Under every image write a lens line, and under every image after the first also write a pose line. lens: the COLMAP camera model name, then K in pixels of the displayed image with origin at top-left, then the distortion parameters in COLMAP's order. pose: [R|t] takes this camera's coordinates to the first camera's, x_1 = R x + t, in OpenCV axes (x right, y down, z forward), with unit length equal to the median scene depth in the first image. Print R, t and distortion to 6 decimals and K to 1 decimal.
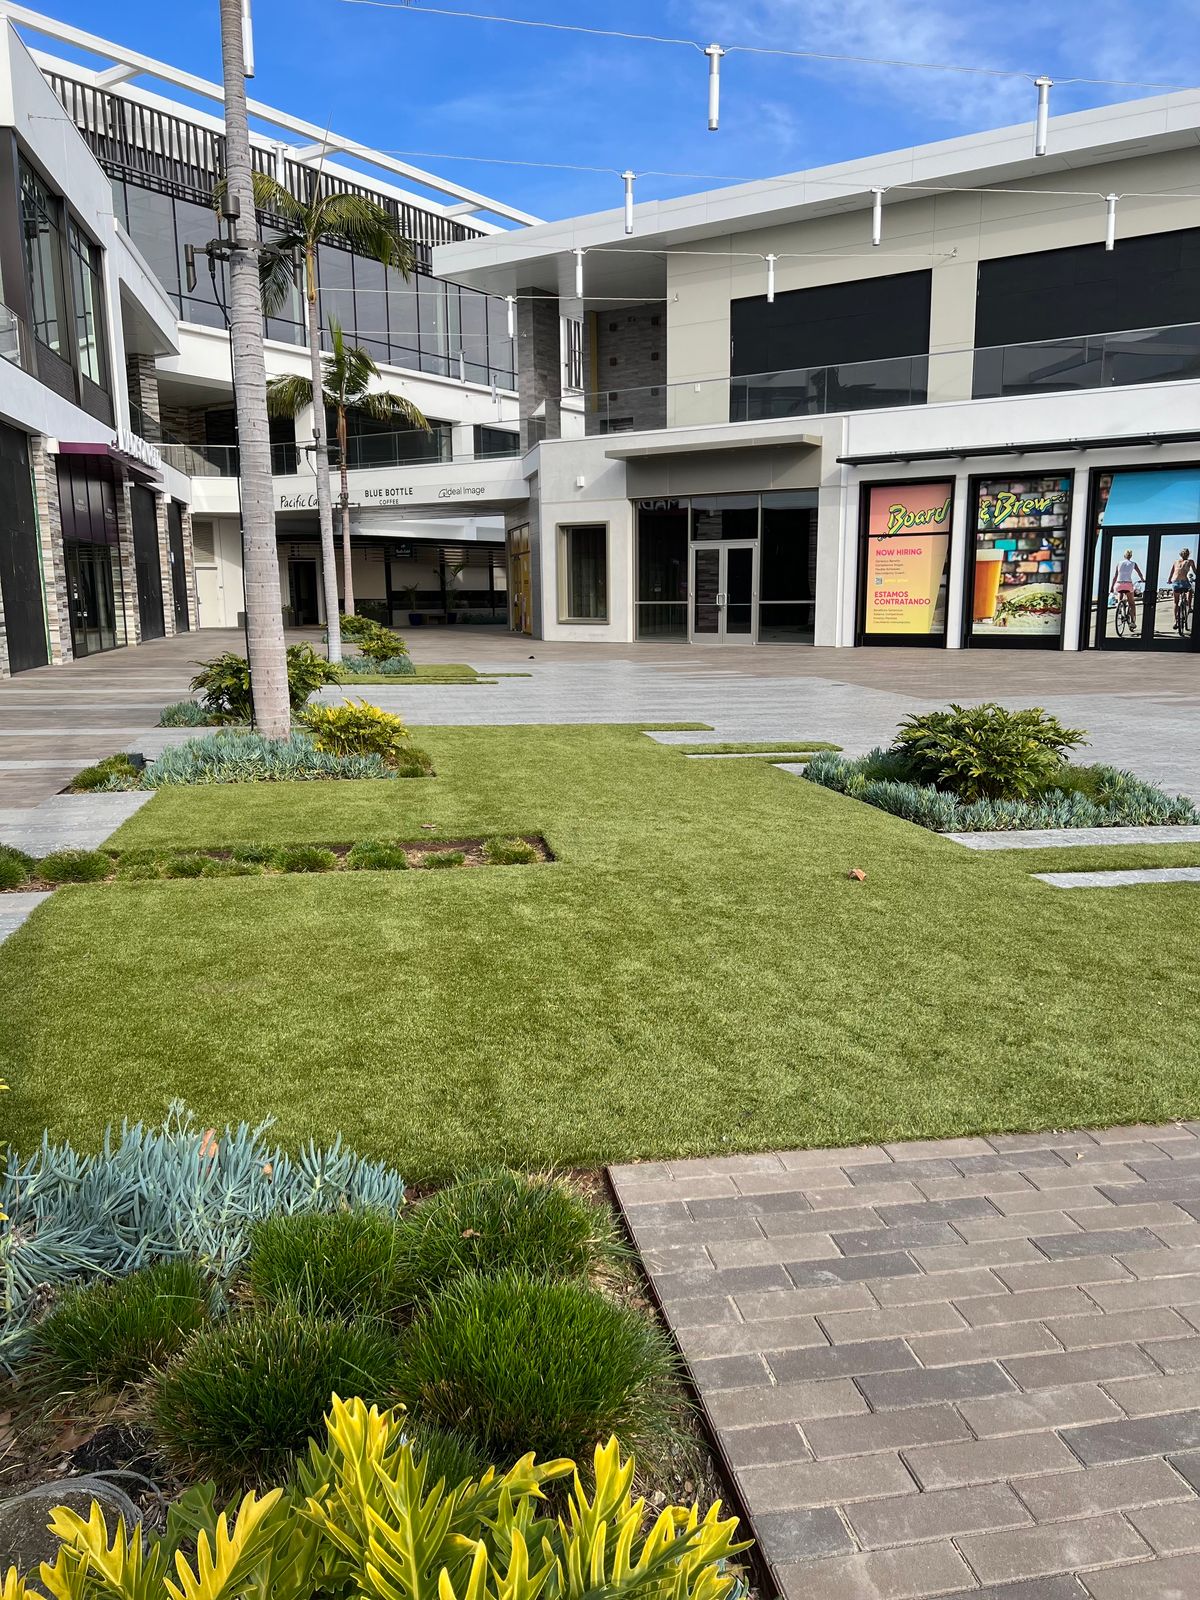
lens RADIAL K [[1209.3, 0, 609.3], [0, 1209.3, 802.2], [0, 0, 1]] dist [0.061970, -0.066531]
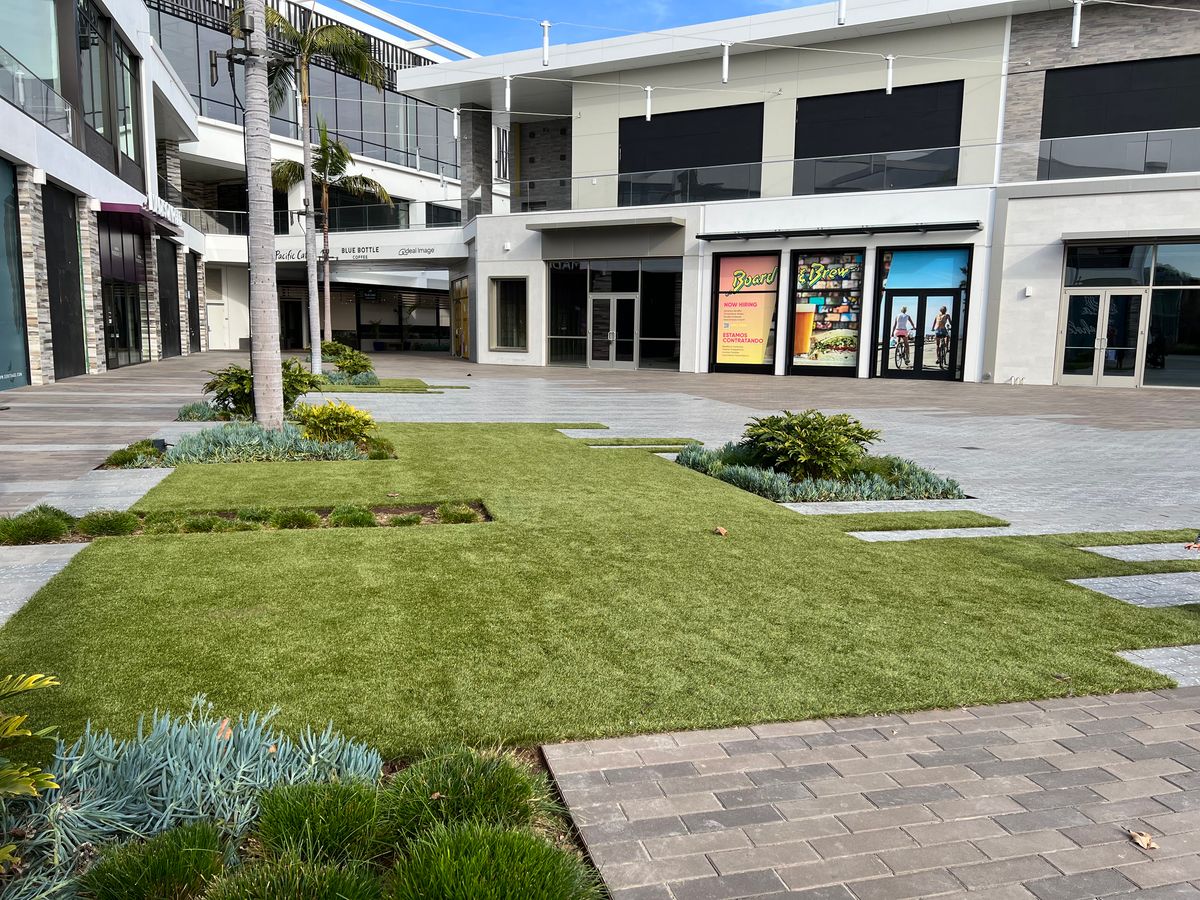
lens RADIAL K [[907.0, 0, 600.0], [0, 907.0, 450.0], [0, 0, 1]] dist [0.061970, -0.066531]
pose [[0.996439, 0.012103, 0.083446, -0.003859], [-0.008517, 0.999030, -0.043205, 0.004455], [-0.083888, 0.042340, 0.995575, 0.002813]]
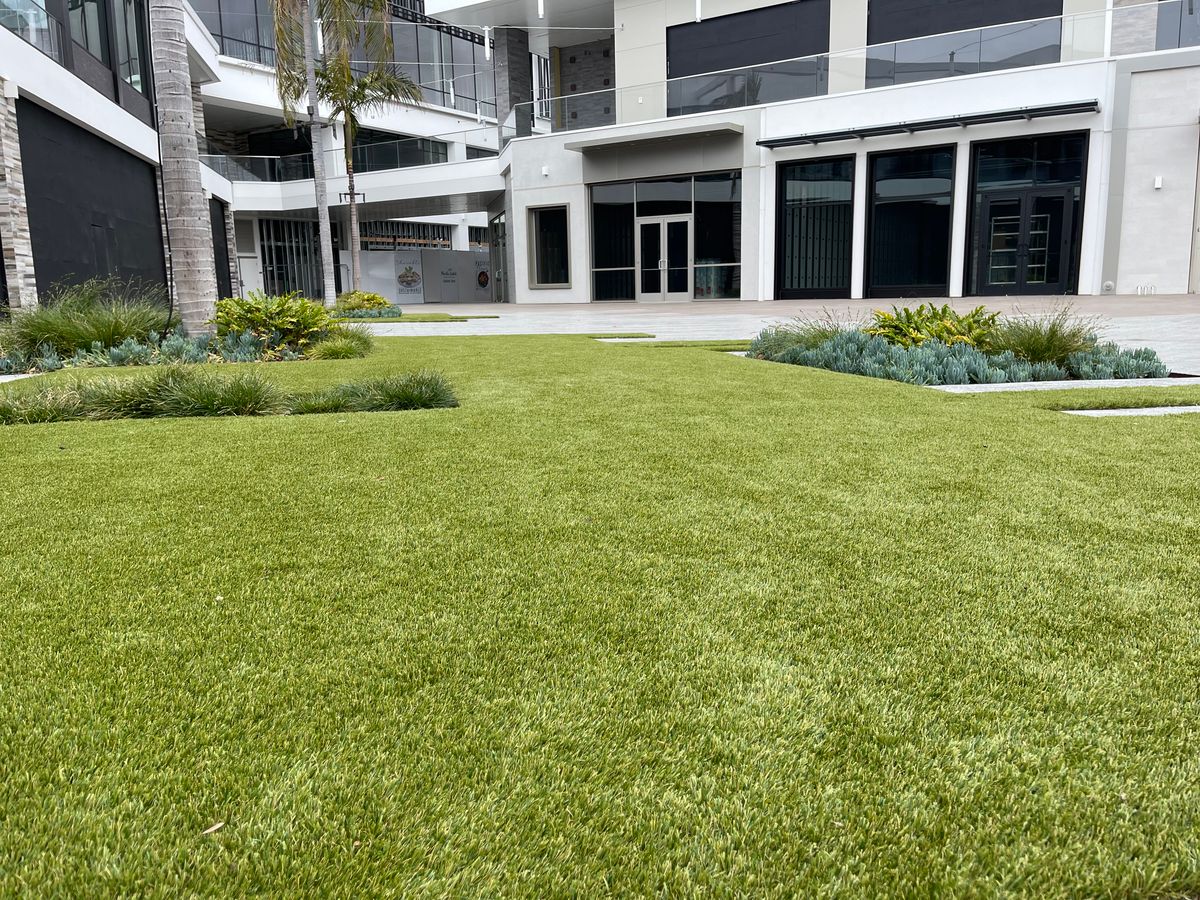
lens RADIAL K [[915.7, 0, 591.8], [0, 915.7, 442.6], [0, 0, 1]] dist [0.069764, -0.094602]
pose [[0.999812, -0.015962, 0.011021, 0.012836], [0.016079, 0.999814, -0.010610, 0.025839], [-0.010850, 0.010786, 0.999883, 0.123117]]
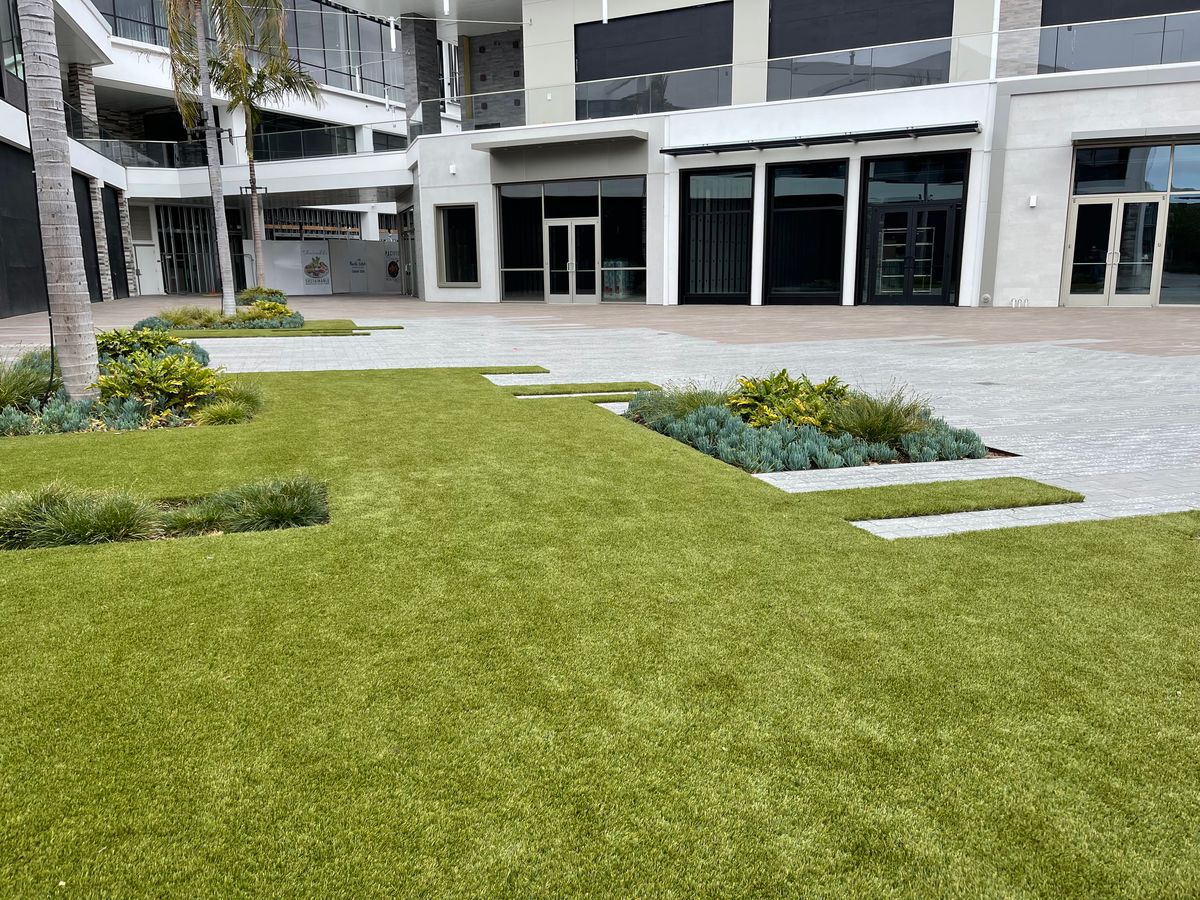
lens RADIAL K [[915.7, 0, 591.8], [0, 915.7, 442.6], [0, 0, 1]] dist [0.069764, -0.094602]
pose [[0.994914, -0.022685, 0.098142, 0.026547], [0.021312, 0.999660, 0.015015, -0.004896], [-0.098449, -0.012847, 0.995059, 0.104359]]
